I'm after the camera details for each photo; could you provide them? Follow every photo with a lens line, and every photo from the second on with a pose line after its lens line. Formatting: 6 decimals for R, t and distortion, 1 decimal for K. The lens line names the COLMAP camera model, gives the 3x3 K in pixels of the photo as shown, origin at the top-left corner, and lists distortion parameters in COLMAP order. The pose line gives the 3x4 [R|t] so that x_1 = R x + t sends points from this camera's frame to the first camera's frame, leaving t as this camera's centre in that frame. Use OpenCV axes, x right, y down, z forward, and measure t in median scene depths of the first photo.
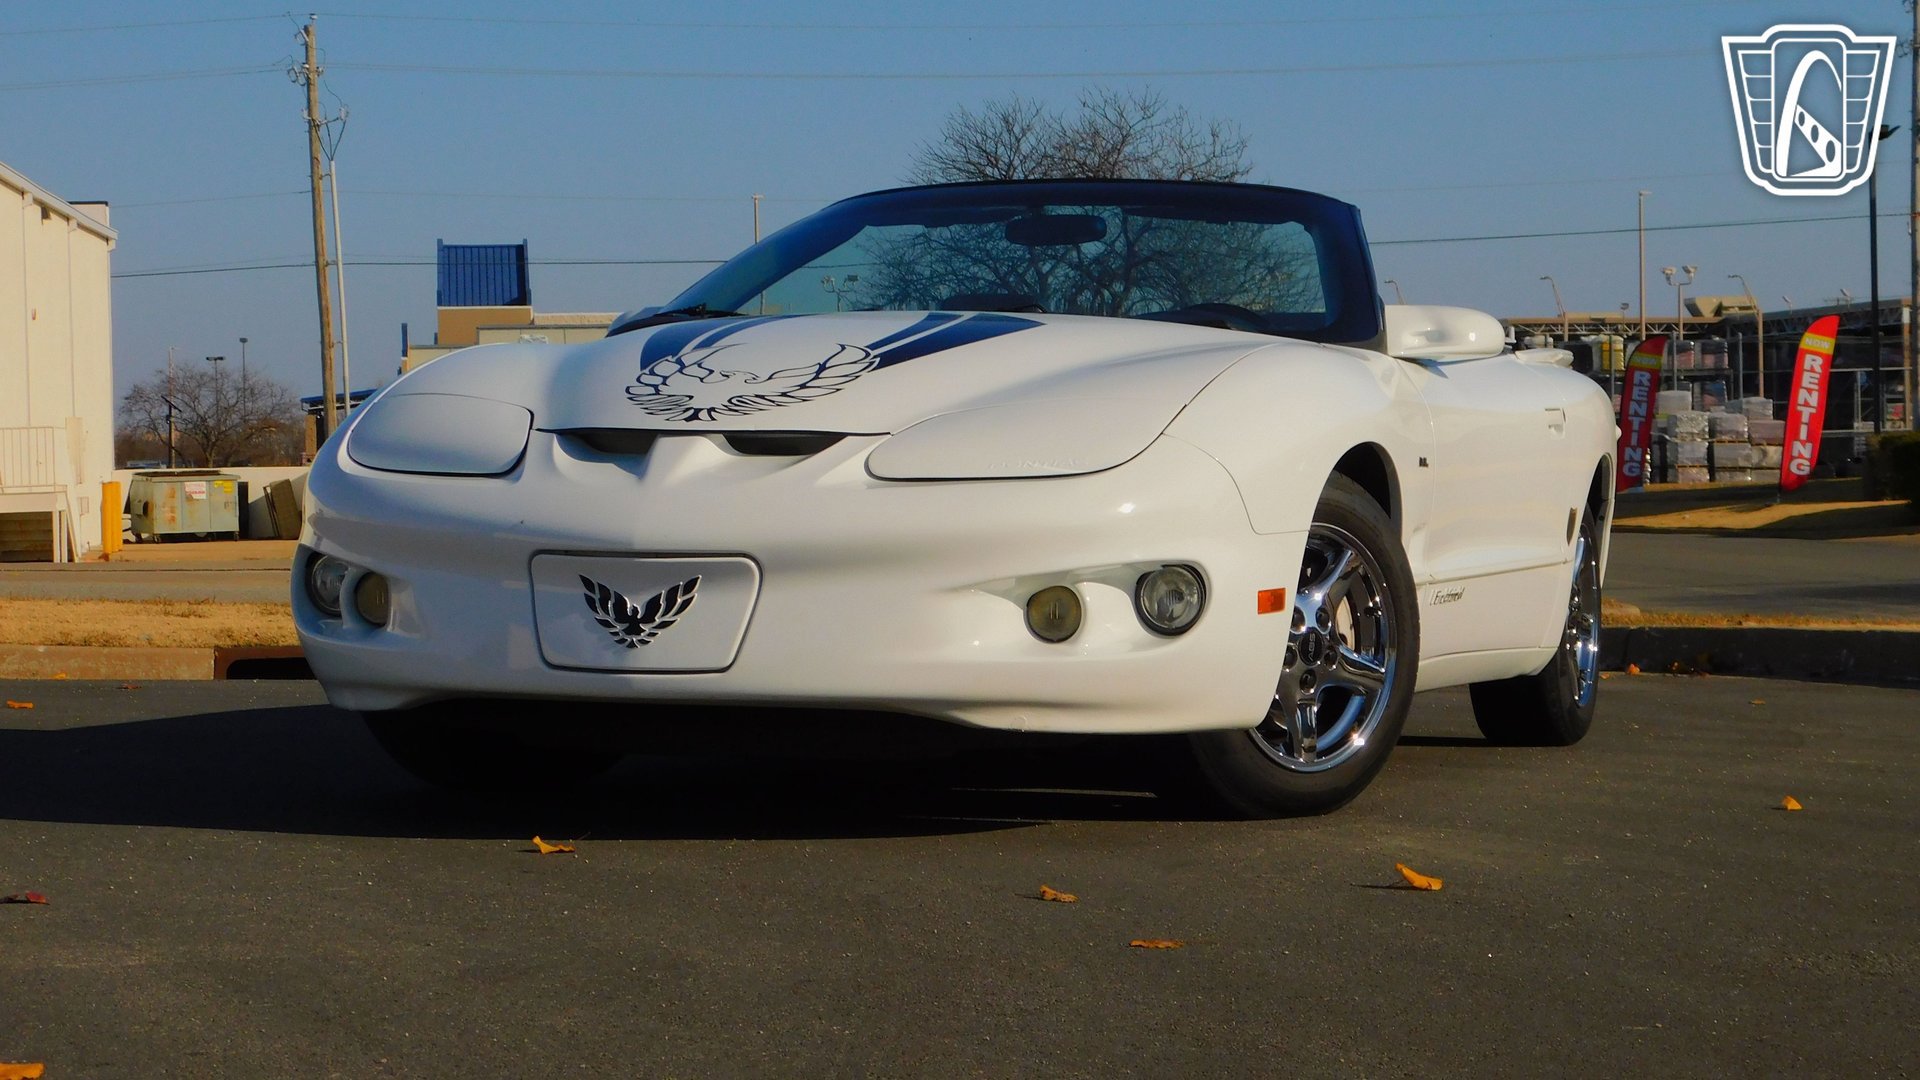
lens RADIAL K [[4044.8, 0, 965.7], [0, 4044.8, 533.1], [0, 0, 1]] dist [0.026651, 0.000000]
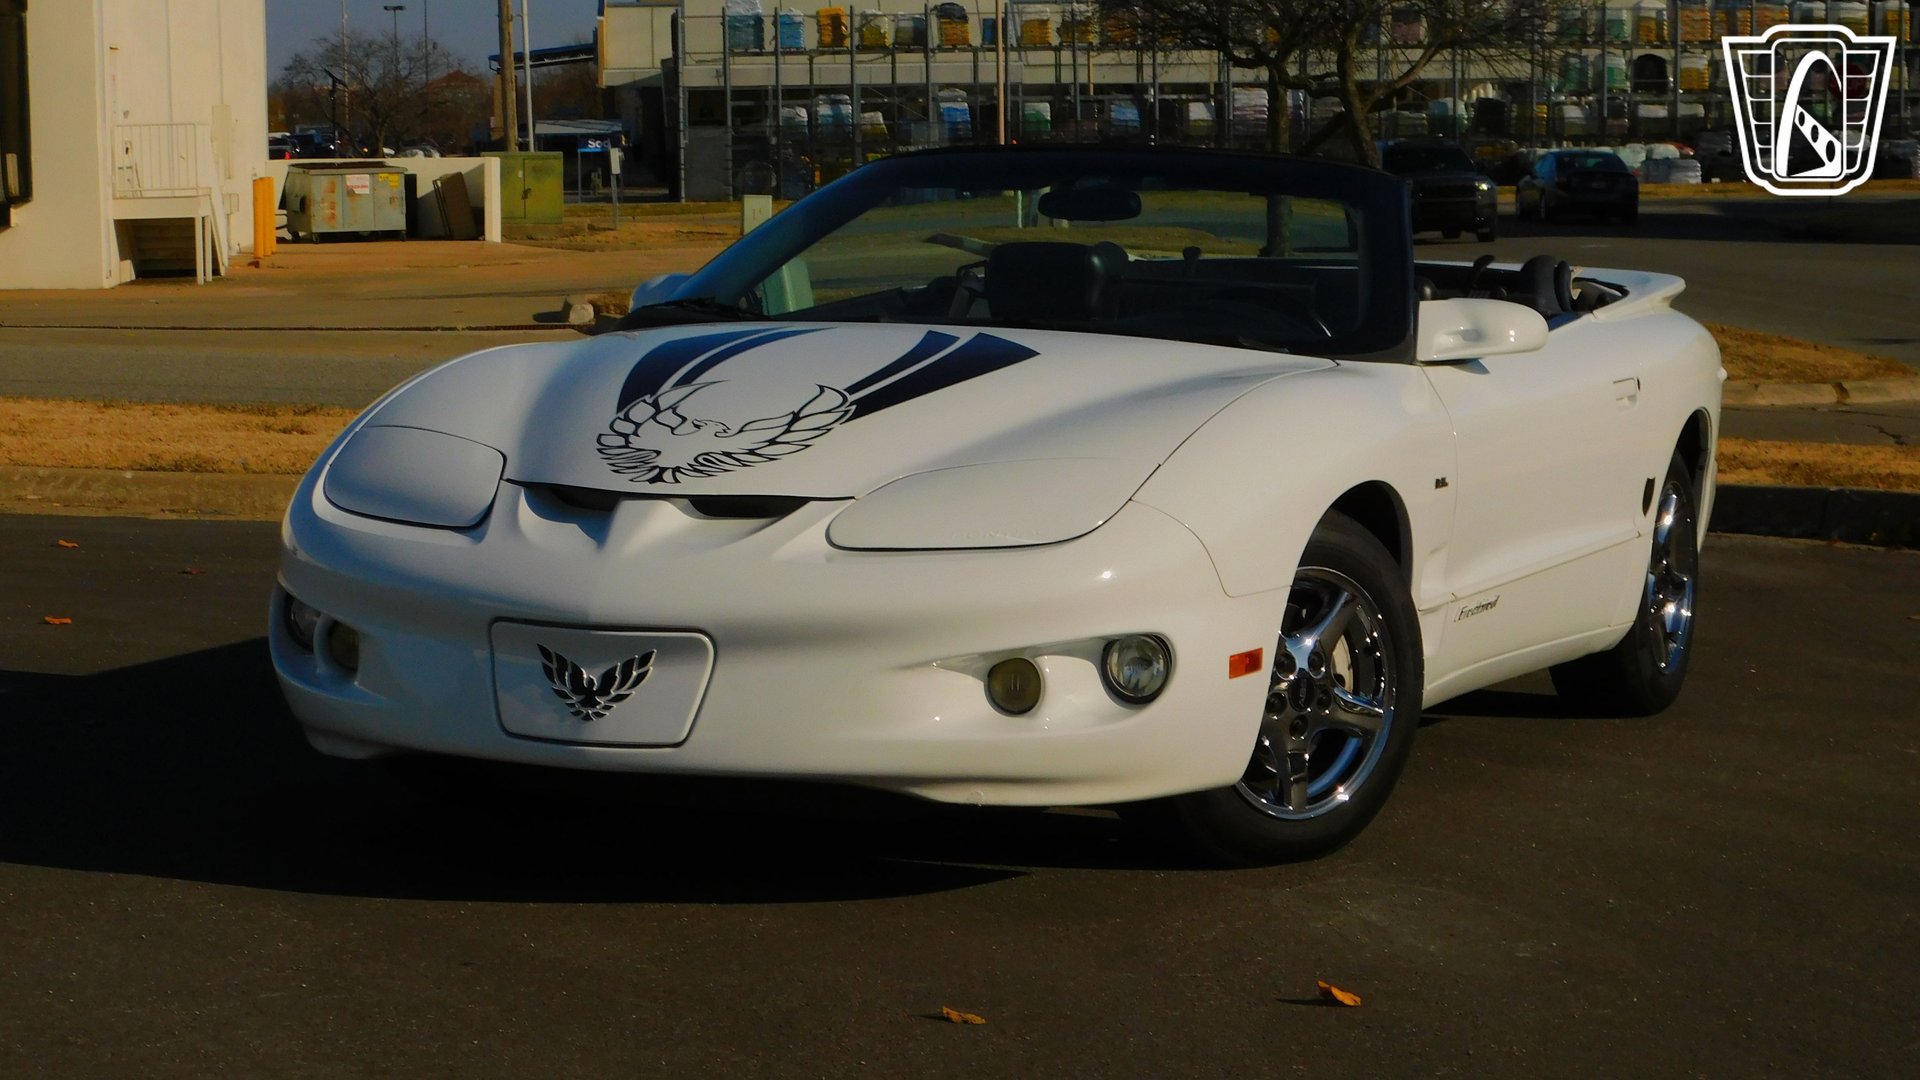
lens RADIAL K [[4588.9, 0, 969.7], [0, 4588.9, 533.7], [0, 0, 1]] dist [0.035676, 0.000000]
pose [[0.998193, 0.011061, -0.059064, 0.074786], [-0.006801, 0.997392, 0.071850, -0.095306], [0.059705, -0.071318, 0.995665, -0.114661]]
